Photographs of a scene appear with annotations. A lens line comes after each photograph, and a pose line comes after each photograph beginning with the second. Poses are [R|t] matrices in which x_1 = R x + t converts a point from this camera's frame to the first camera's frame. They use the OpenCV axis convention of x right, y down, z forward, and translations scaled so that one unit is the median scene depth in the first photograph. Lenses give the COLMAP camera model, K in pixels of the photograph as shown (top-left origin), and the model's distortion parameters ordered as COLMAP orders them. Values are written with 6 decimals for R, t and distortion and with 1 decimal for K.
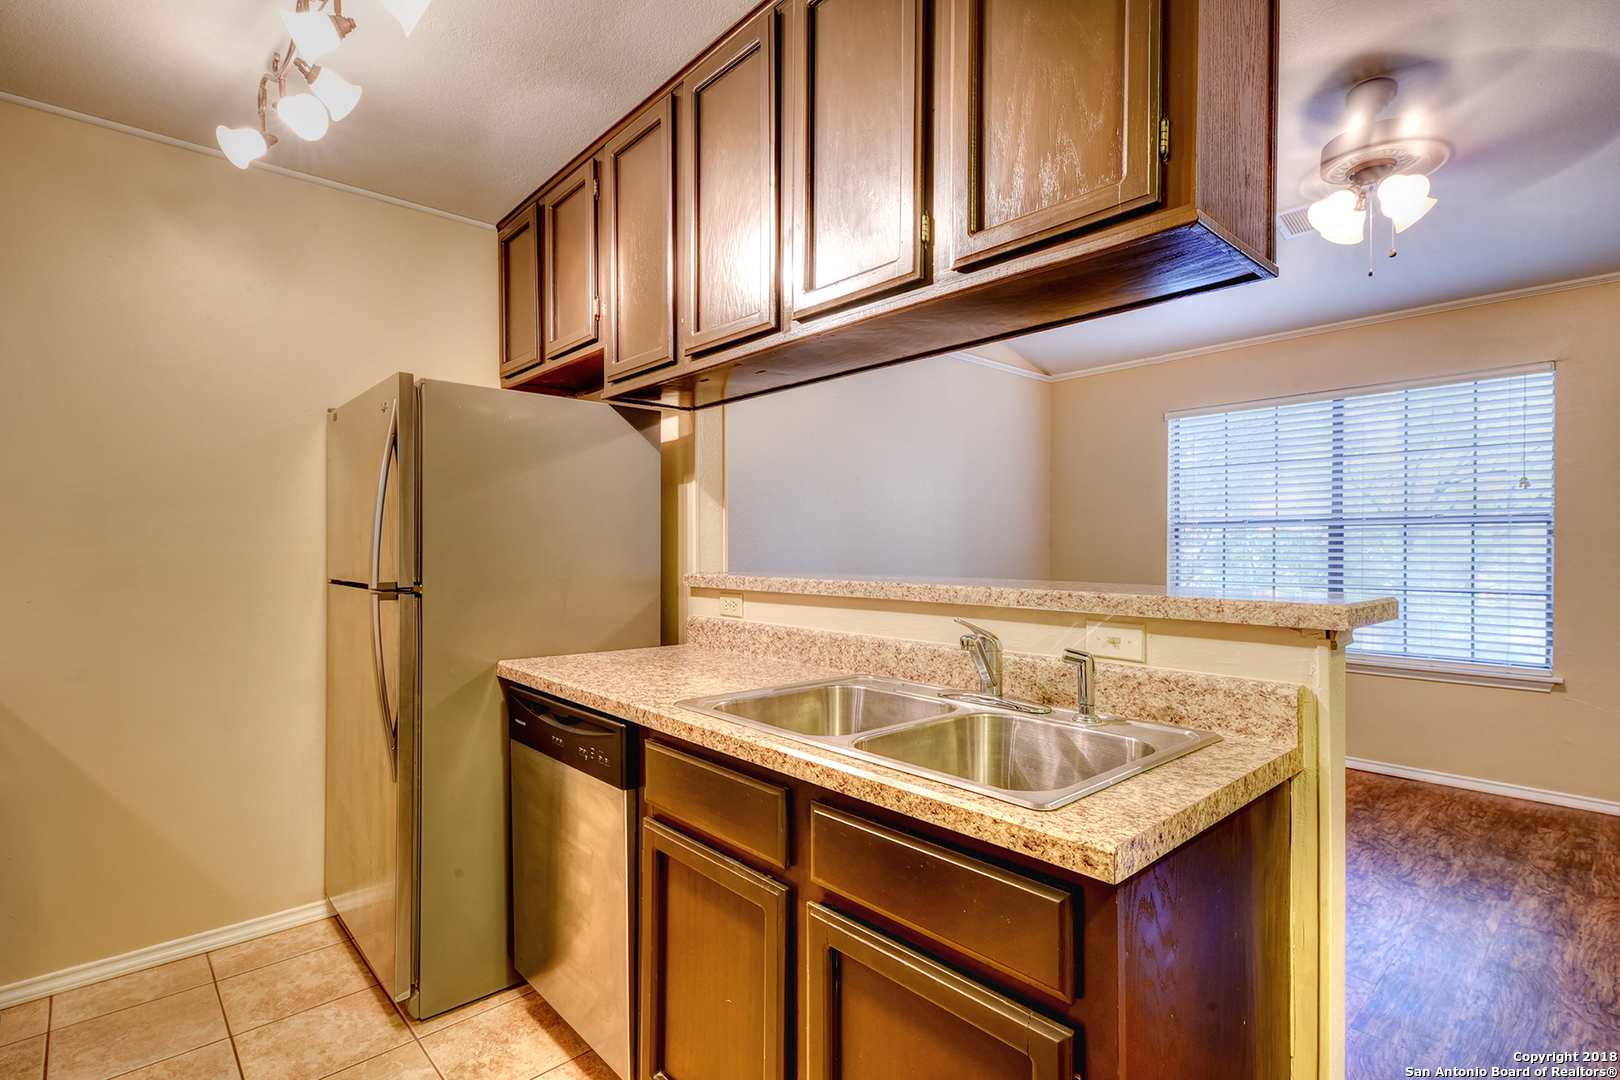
lens RADIAL K [[773.5, 0, 815.2], [0, 773.5, 551.4], [0, 0, 1]] dist [0.018240, -0.003491]
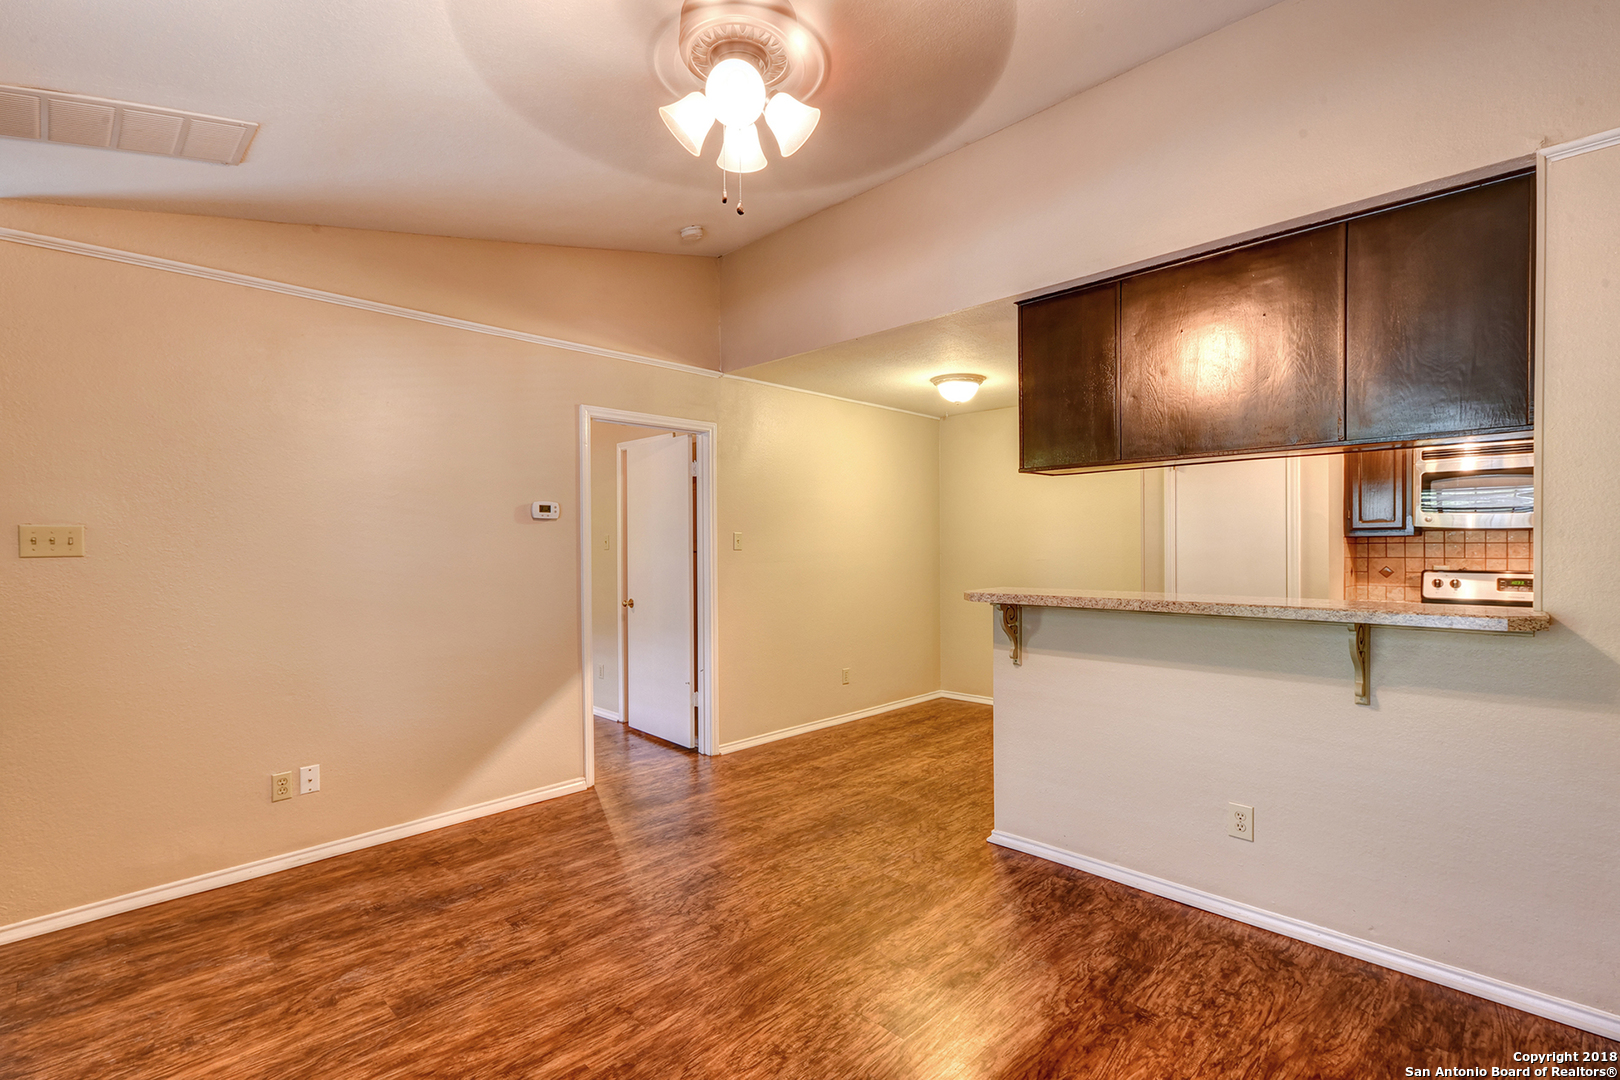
lens RADIAL K [[737.1, 0, 808.3], [0, 737.1, 544.8], [0, 0, 1]] dist [0.010501, -0.001032]
pose [[-0.998911, 0.008794, -0.045810, 0.825376], [0.008455, 0.999936, 0.007584, -0.066315], [0.045874, 0.007188, -0.998921, 2.038379]]
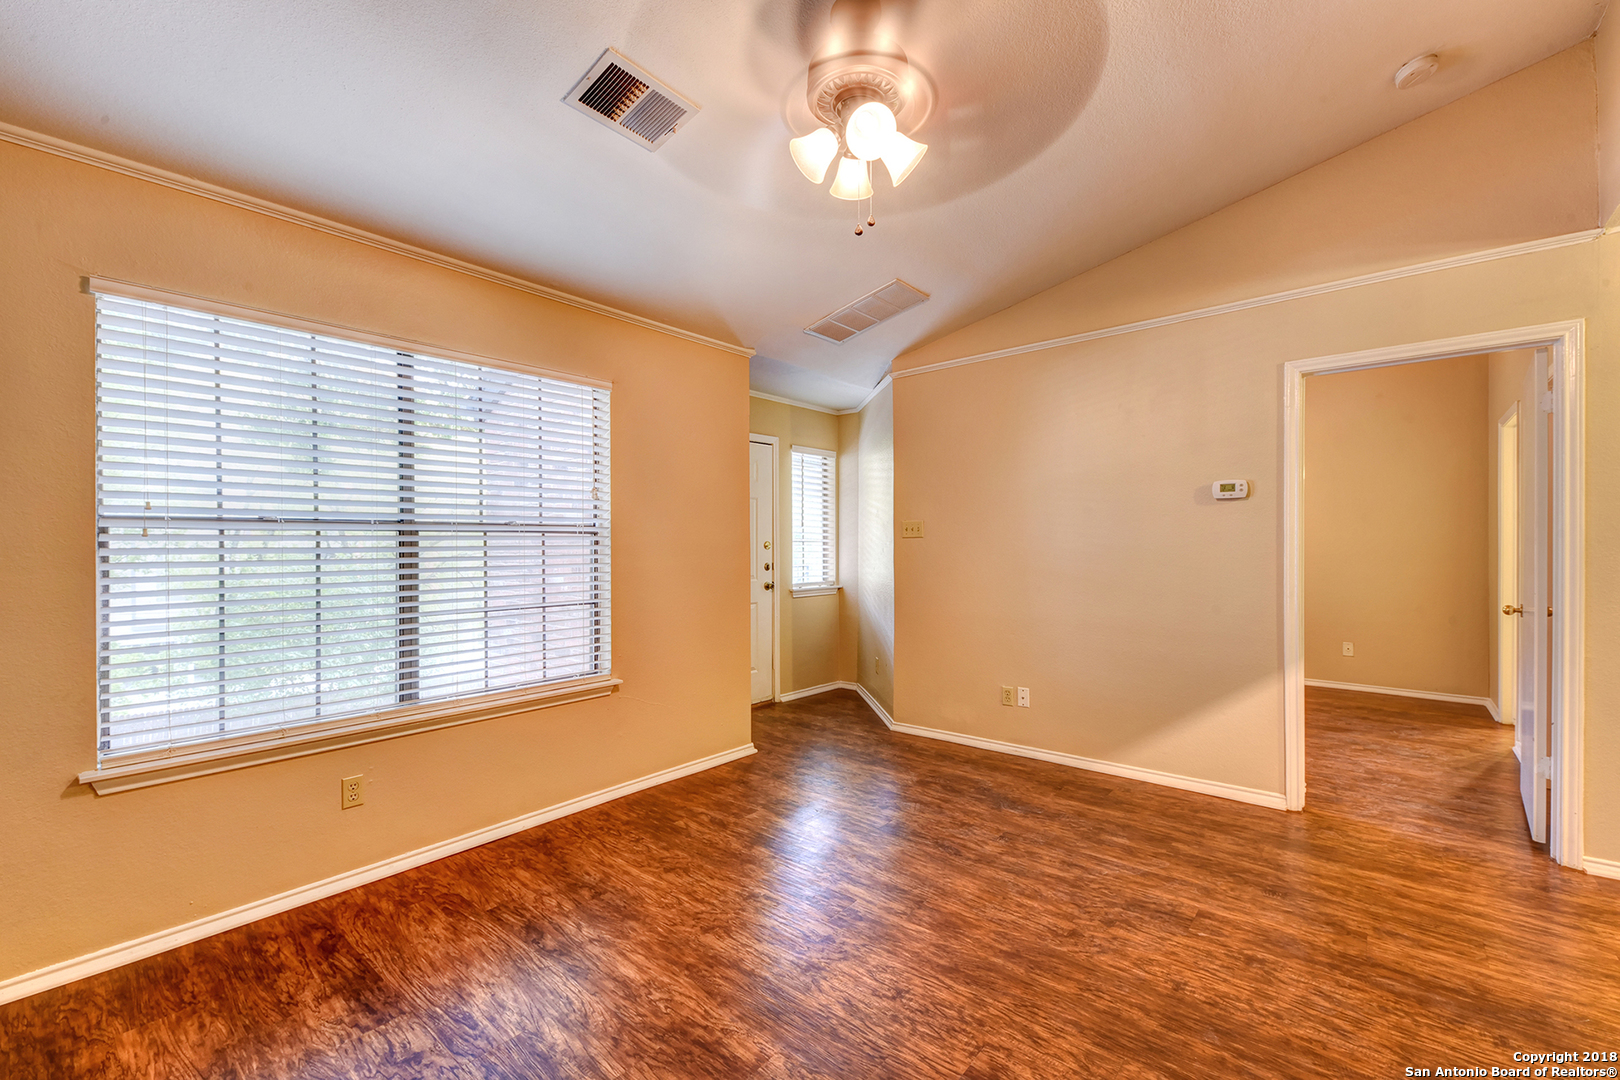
lens RADIAL K [[677.3, 0, 798.4], [0, 677.3, 542.1], [0, 0, 1]] dist [0.013383, -0.004740]
pose [[-0.117442, 0.007732, 0.993050, -0.006591], [0.013046, 0.999895, -0.006242, -0.026957], [-0.992994, 0.012222, -0.117530, 1.395933]]
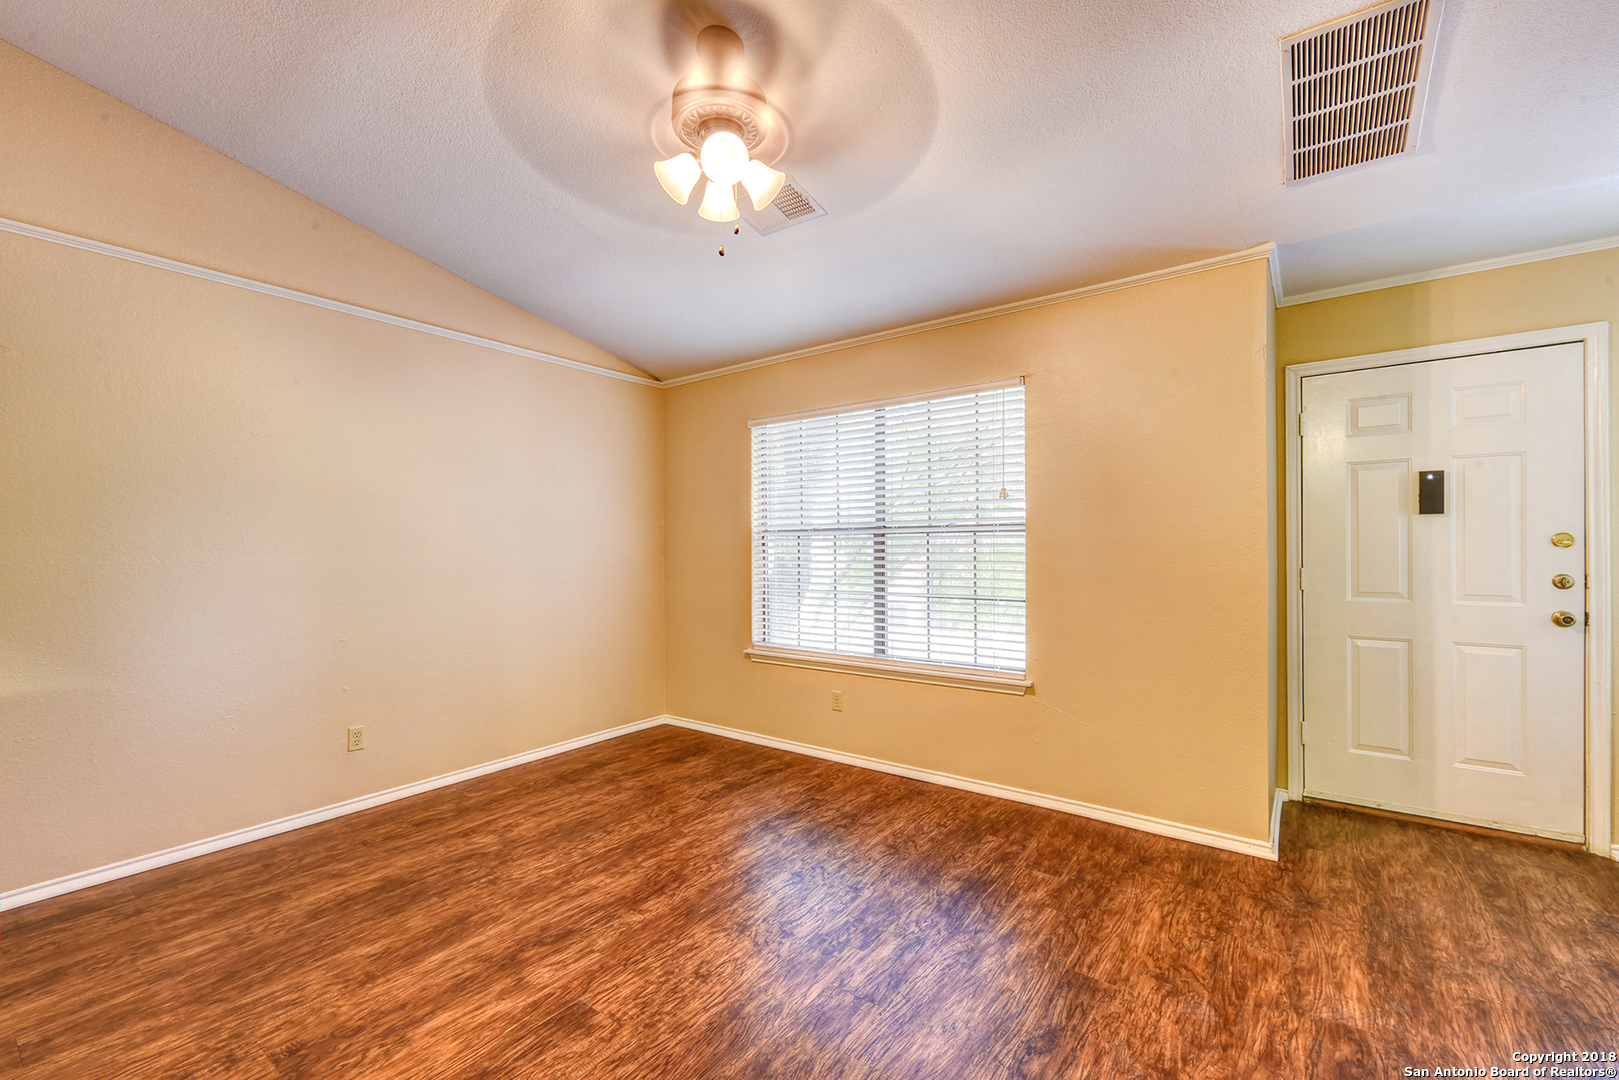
lens RADIAL K [[676.9, 0, 807.6], [0, 676.9, 549.6], [0, 0, 1]] dist [0.013383, -0.004740]
pose [[0.982218, -0.006500, 0.187631, 0.798548], [0.006987, 0.999974, -0.001937, -0.021980], [-0.187613, 0.003213, 0.982238, 0.279007]]
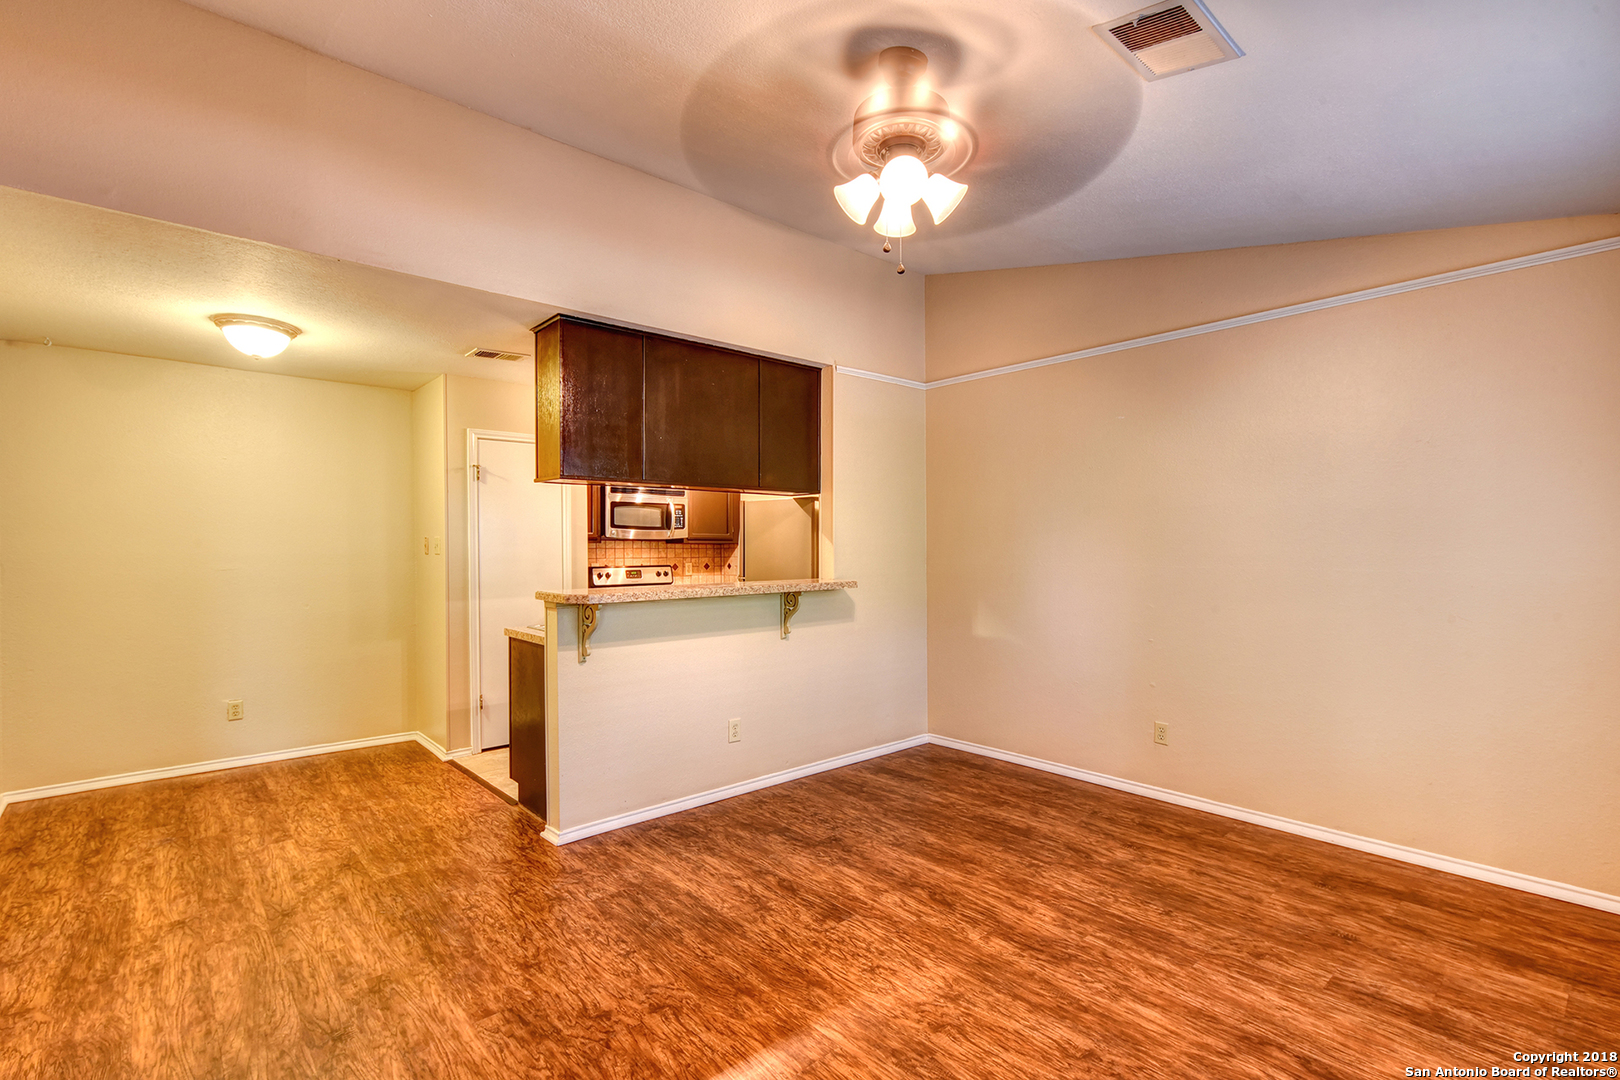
lens RADIAL K [[737.4, 0, 799.4], [0, 737.4, 553.8], [0, 0, 1]] dist [0.013586, -0.002592]
pose [[-0.025512, 0.012961, -0.999590, 1.856176], [-0.004342, 0.999905, 0.013075, -0.062209], [0.999665, 0.004674, -0.025454, 1.100005]]
